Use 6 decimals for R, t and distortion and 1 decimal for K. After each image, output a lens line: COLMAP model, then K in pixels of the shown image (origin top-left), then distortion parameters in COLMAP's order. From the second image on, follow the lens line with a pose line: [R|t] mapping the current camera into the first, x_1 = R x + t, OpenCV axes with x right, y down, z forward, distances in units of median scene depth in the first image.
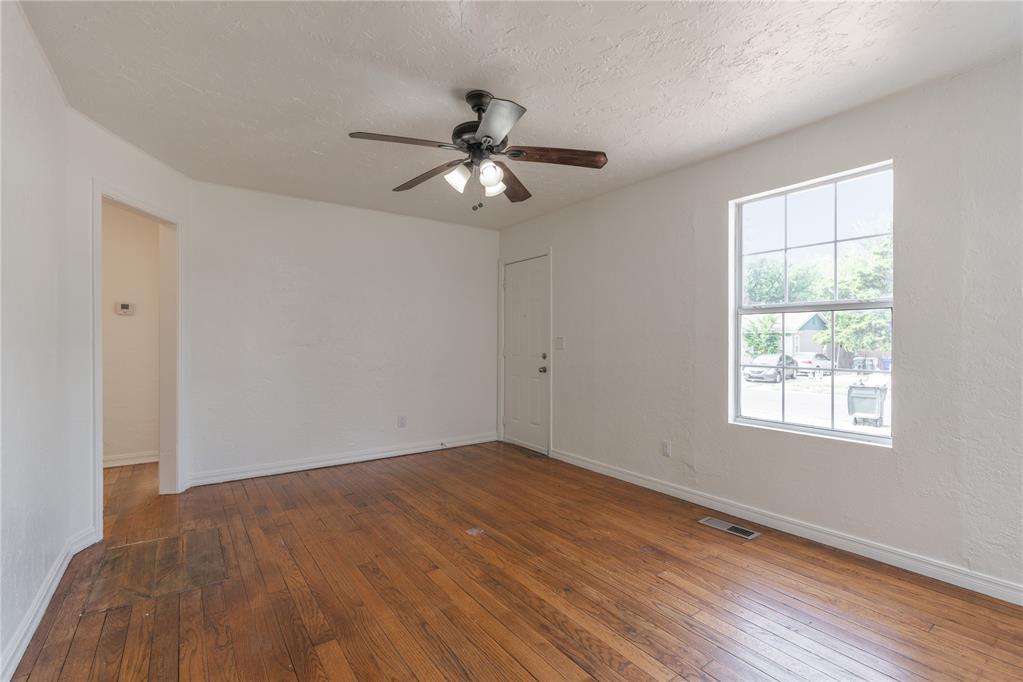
lens RADIAL K [[465.0, 0, 516.6], [0, 465.0, 339.0], [0, 0, 1]] dist [-0.003839, 0.000197]
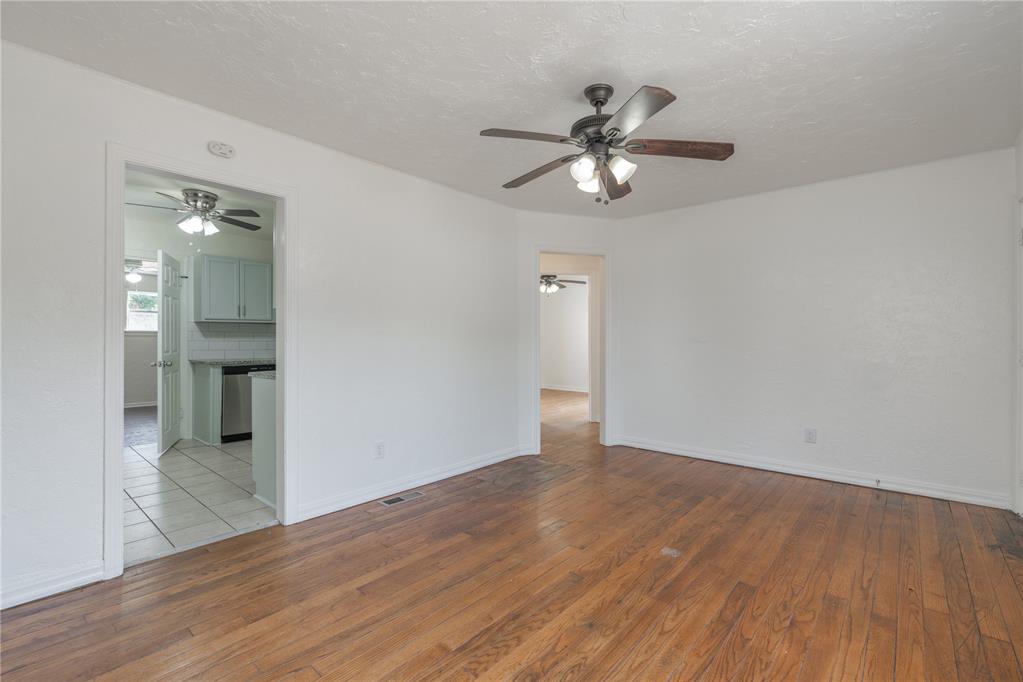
lens RADIAL K [[459.7, 0, 511.5], [0, 459.7, 341.0], [0, 0, 1]] dist [-0.002689, 0.000203]
pose [[0.220171, 0.006728, -0.975438, 0.746235], [0.004219, 0.999960, 0.007850, 0.004390], [0.975452, -0.005844, 0.220134, 0.554088]]
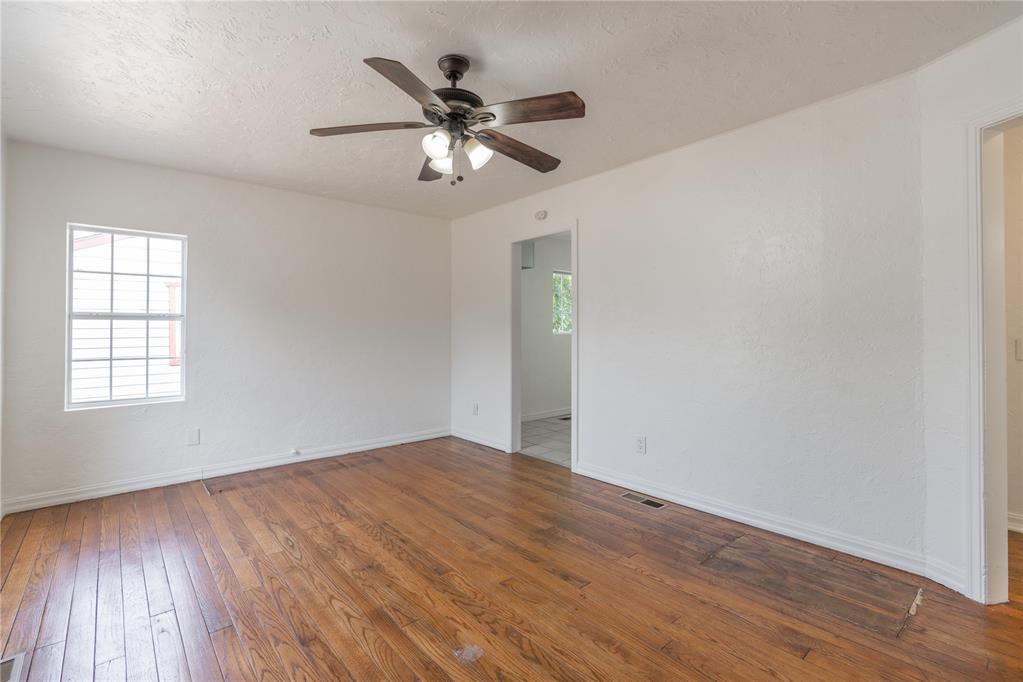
lens RADIAL K [[453.0, 0, 509.2], [0, 453.0, 339.0], [0, 0, 1]] dist [-0.003509, 0.000167]
pose [[-0.995886, 0.004880, -0.090481, -0.097456], [0.004087, 0.999952, 0.008948, 0.007324], [0.090520, 0.008542, -0.995858, 1.697978]]
